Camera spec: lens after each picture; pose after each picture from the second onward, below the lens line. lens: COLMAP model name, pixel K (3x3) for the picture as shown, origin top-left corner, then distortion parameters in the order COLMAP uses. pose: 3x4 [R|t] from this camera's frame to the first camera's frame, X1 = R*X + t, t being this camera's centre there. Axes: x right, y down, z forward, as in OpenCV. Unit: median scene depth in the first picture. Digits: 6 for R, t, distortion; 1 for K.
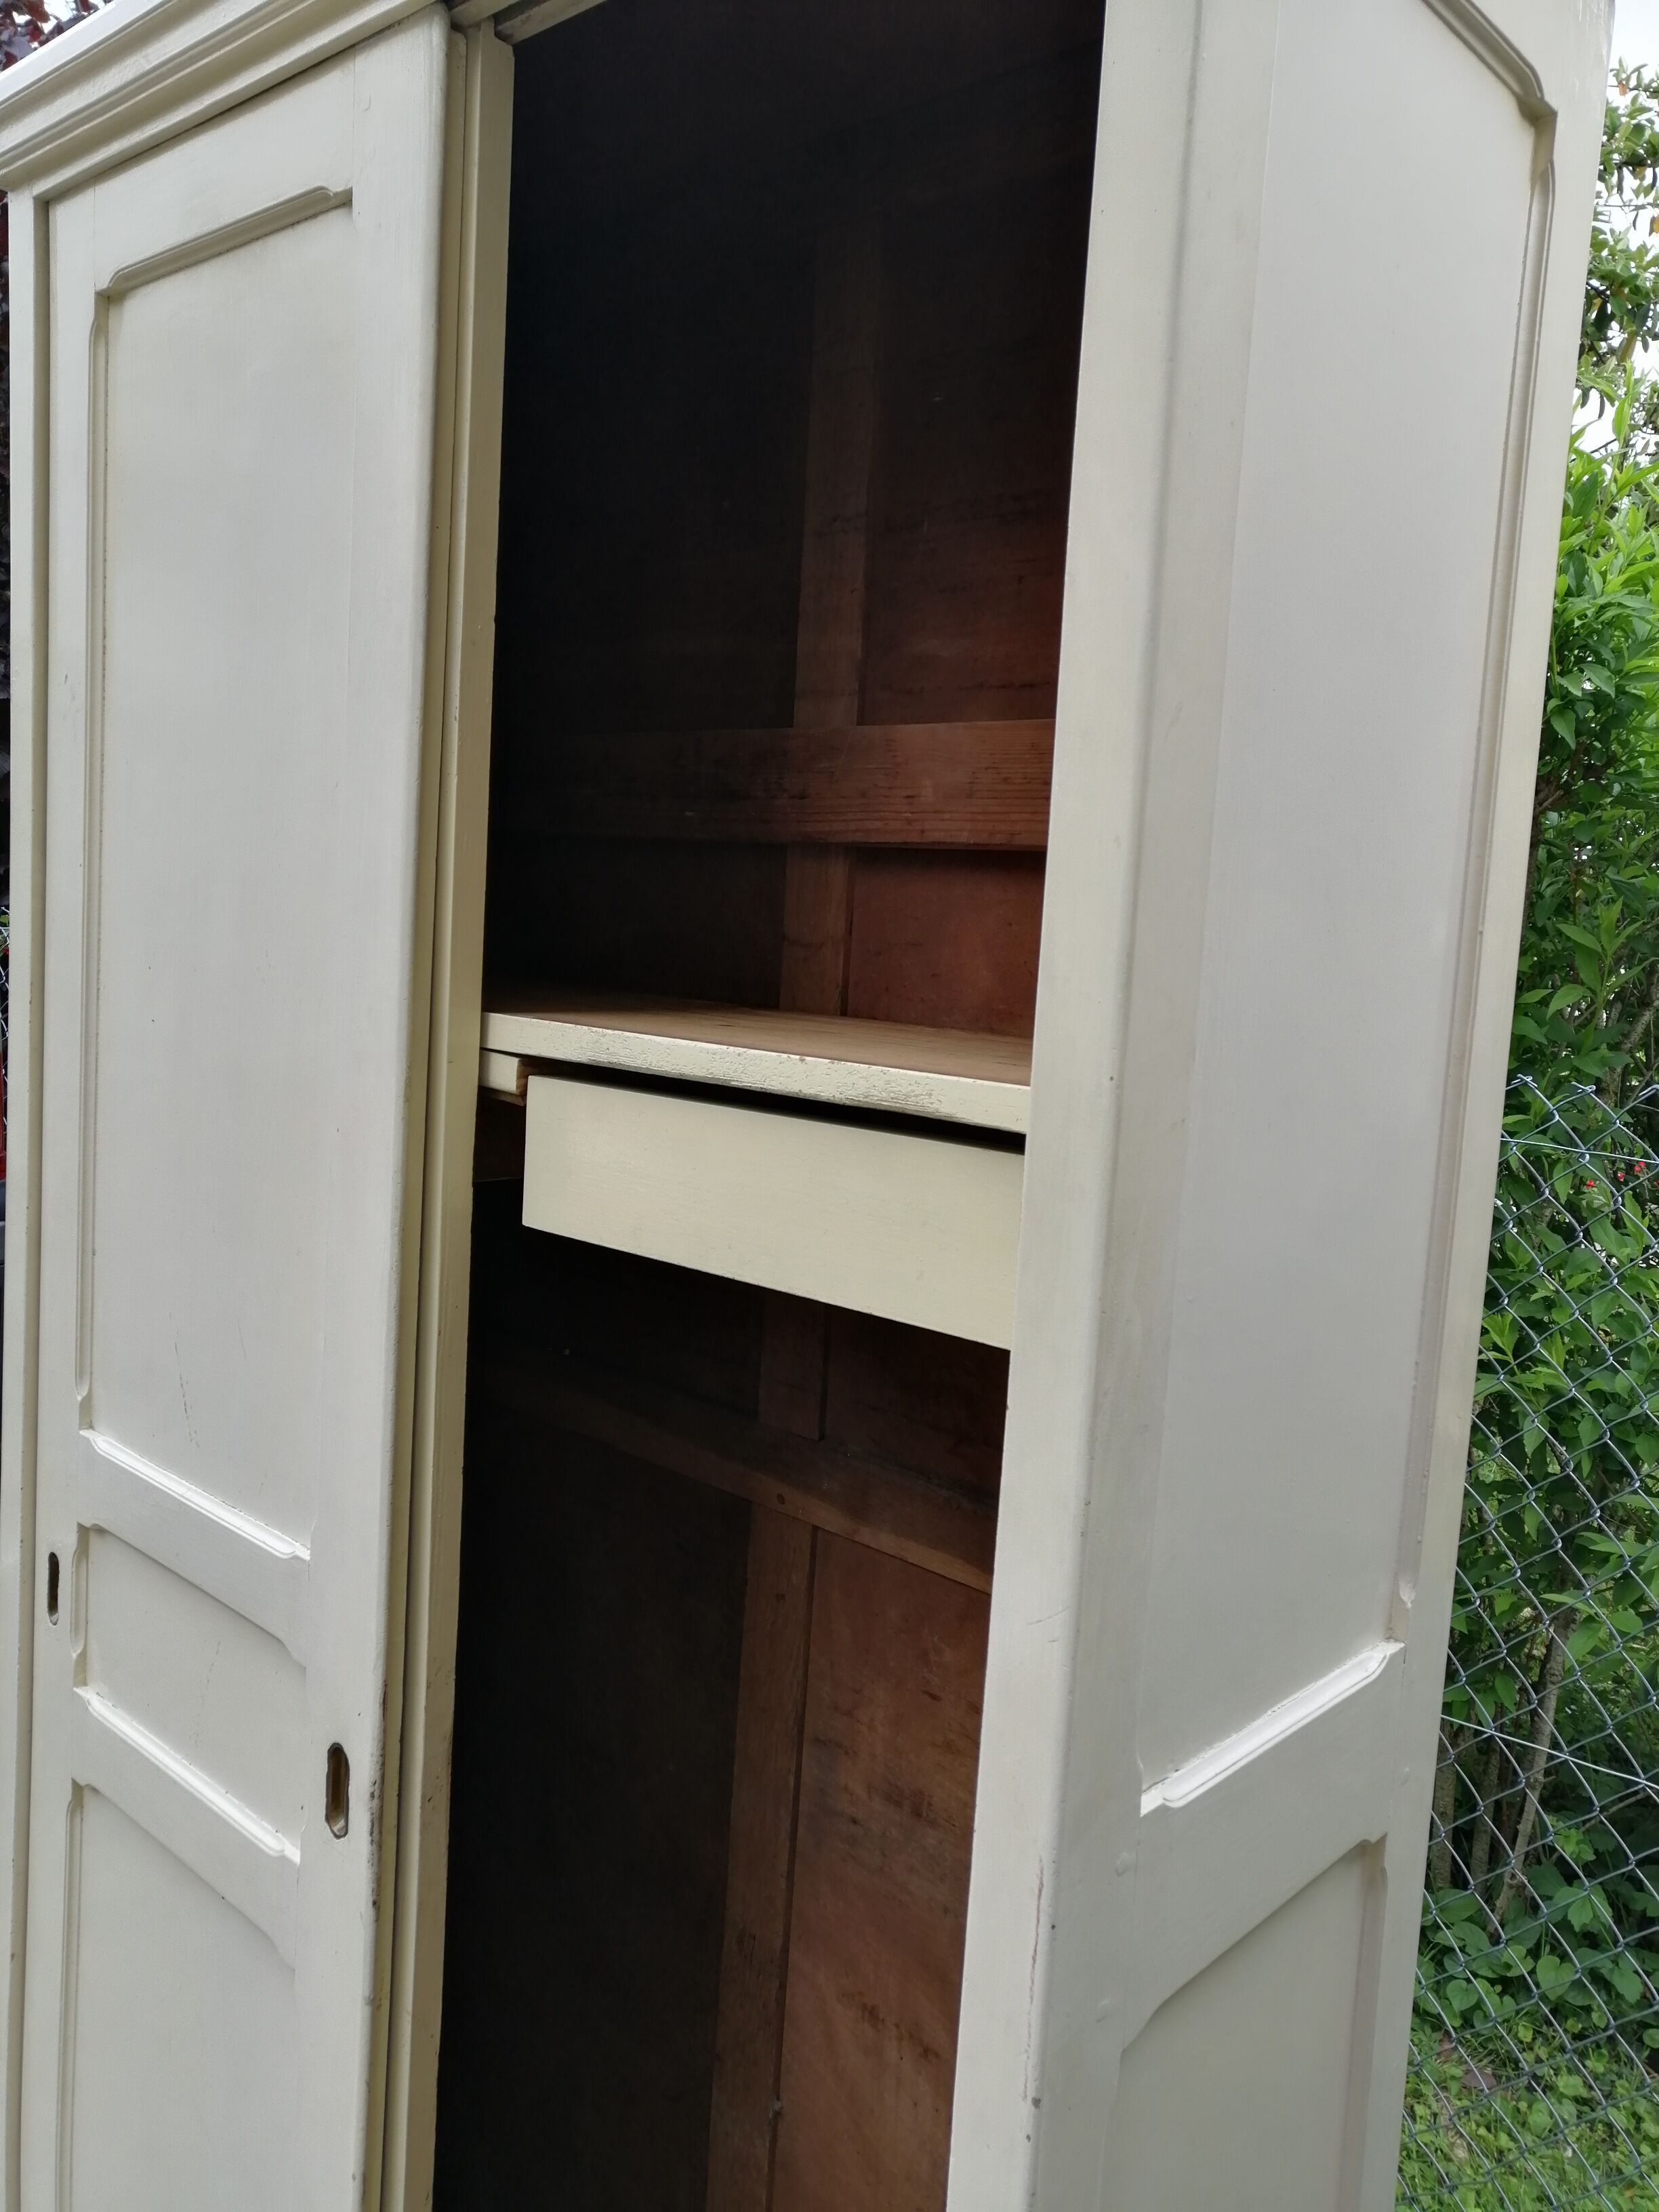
lens RADIAL K [[1695.4, 0, 829.5], [0, 1695.4, 1106.0], [0, 0, 1]] dist [-0.009116, 0.048104]
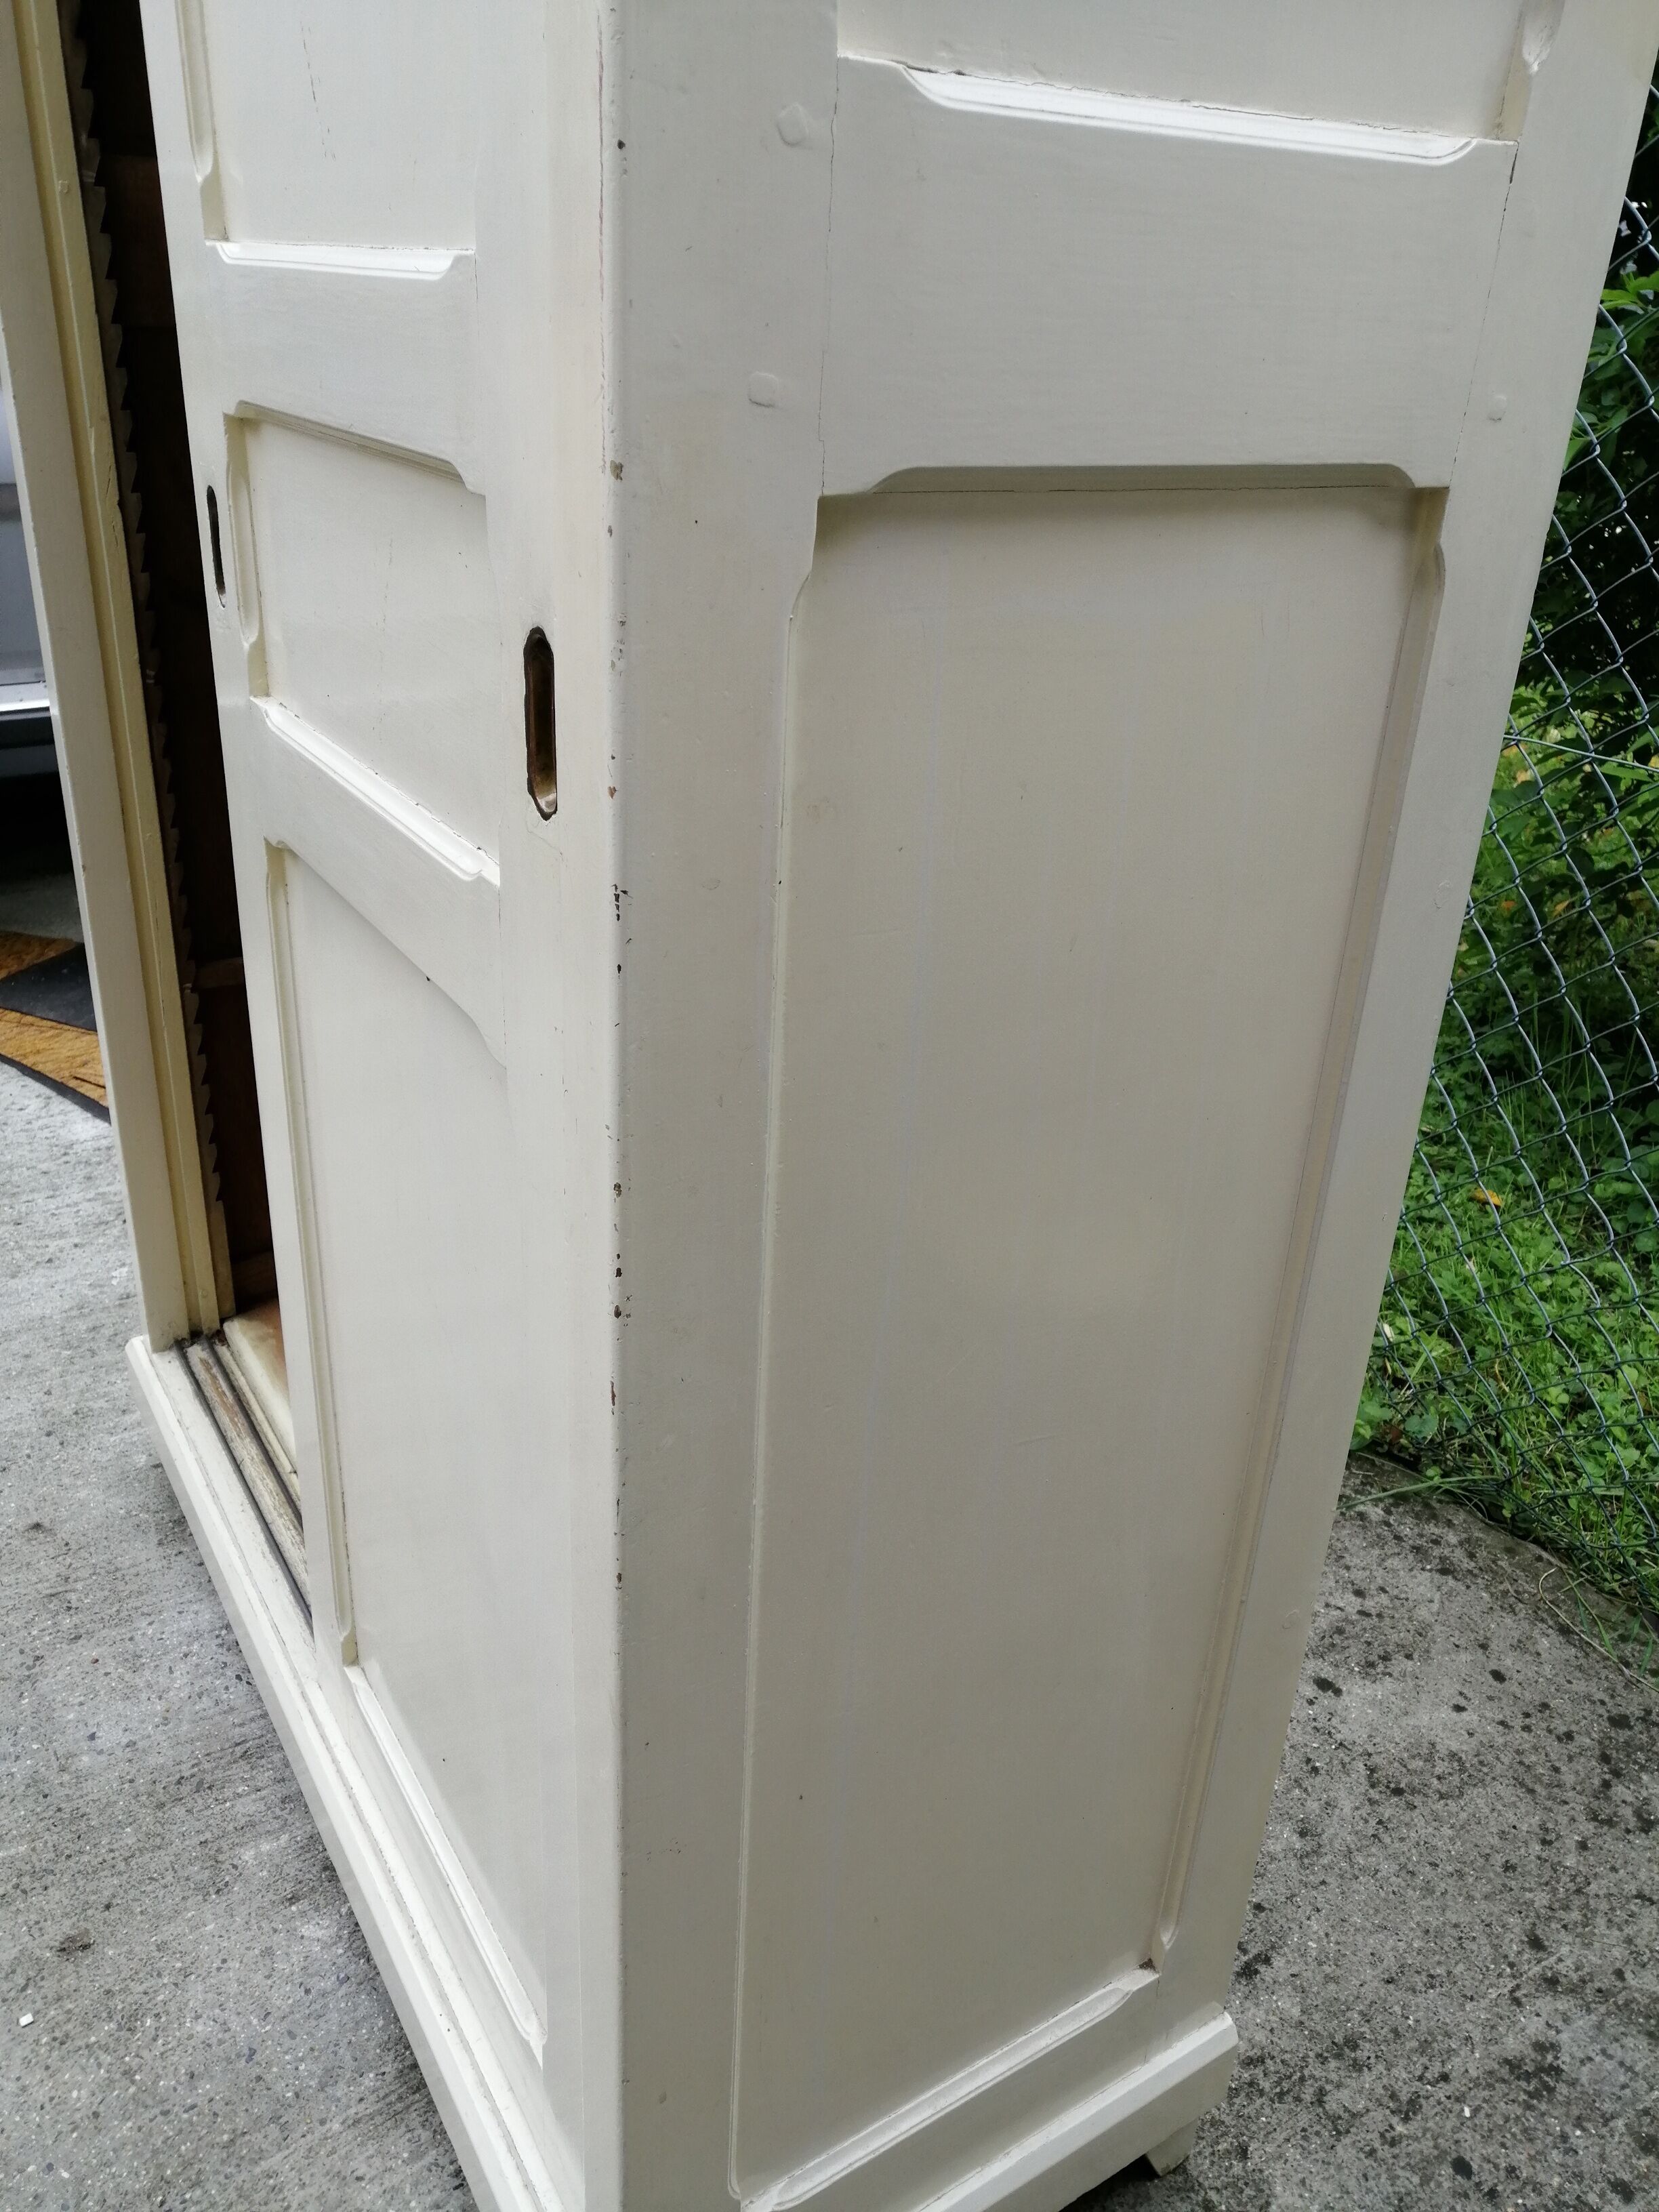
lens RADIAL K [[1720.0, 0, 828.0], [0, 1720.0, 1072.0], [0, 0, 1]] dist [-0.018139, 0.051353]
pose [[0.962618, 0.101556, -0.251102, 0.254347], [-0.021063, 0.952310, 0.304406, 0.395588], [0.270041, -0.287738, 0.918850, 0.229819]]
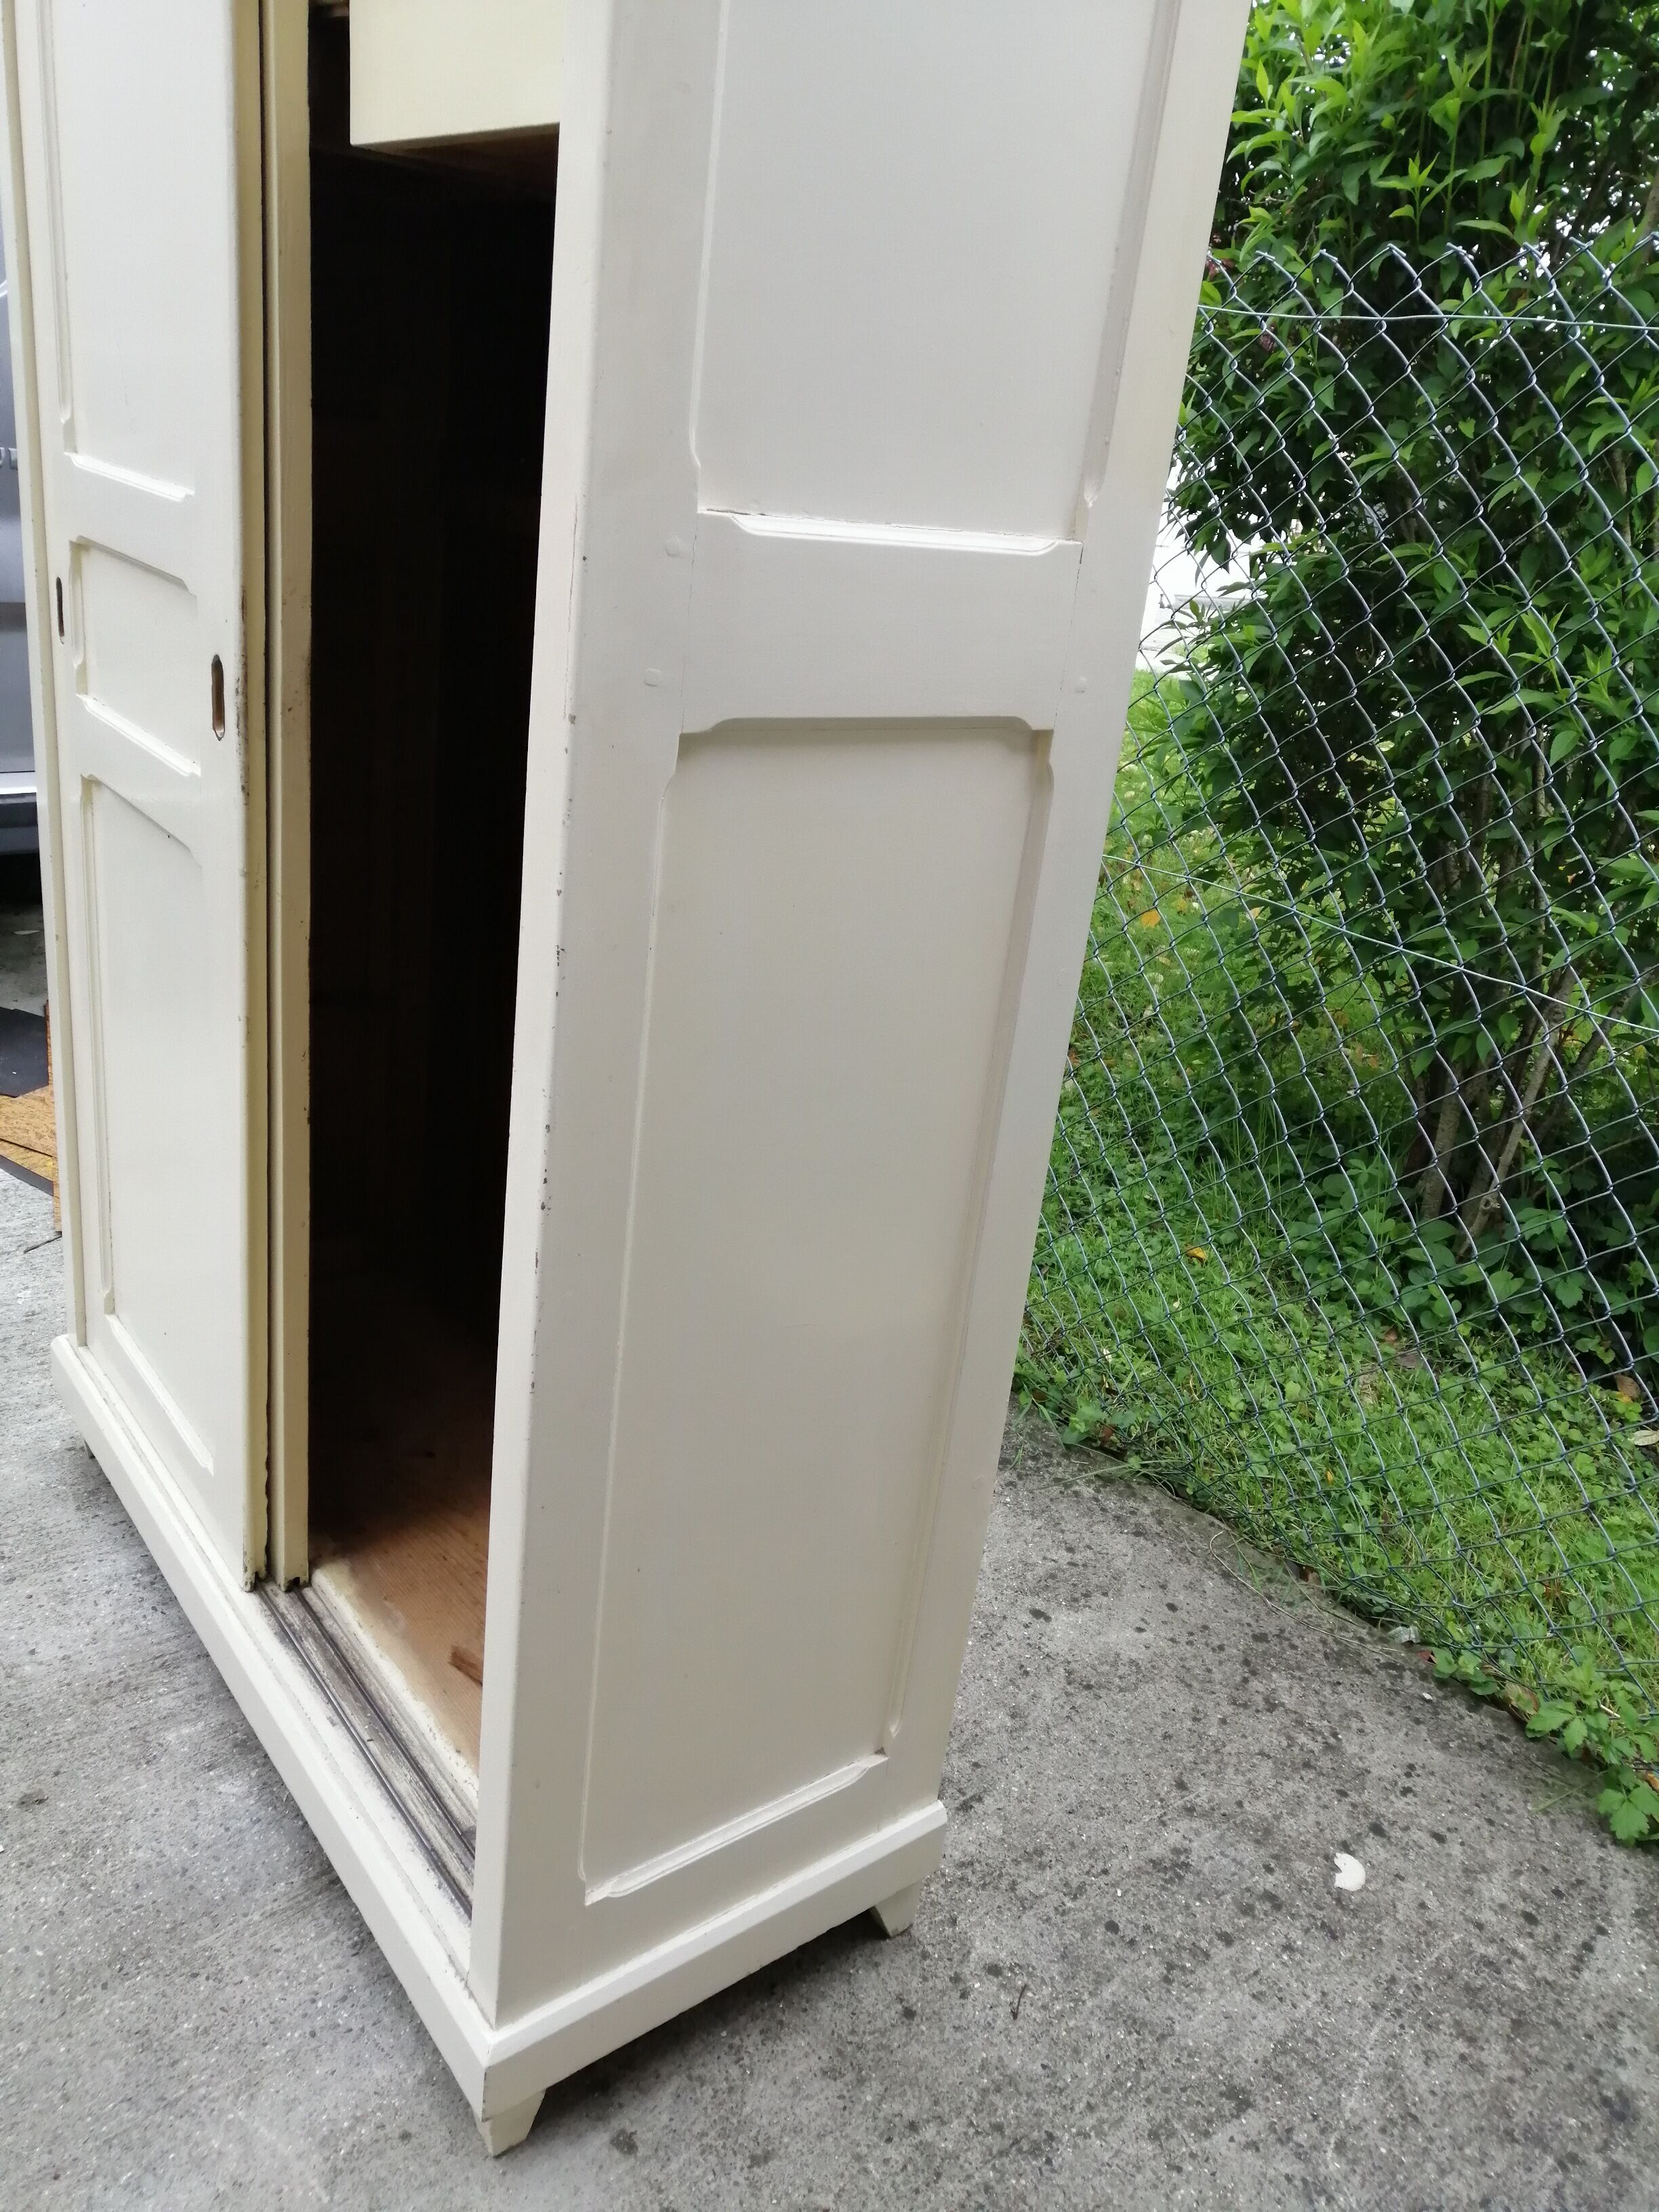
lens RADIAL K [[1695.4, 0, 829.5], [0, 1695.4, 1106.0], [0, 0, 1]] dist [-0.009116, 0.048104]
pose [[0.982812, 0.113401, -0.145672, 0.331087], [-0.072943, 0.963423, 0.257867, 0.345642], [0.169586, -0.242809, 0.955136, -0.116902]]
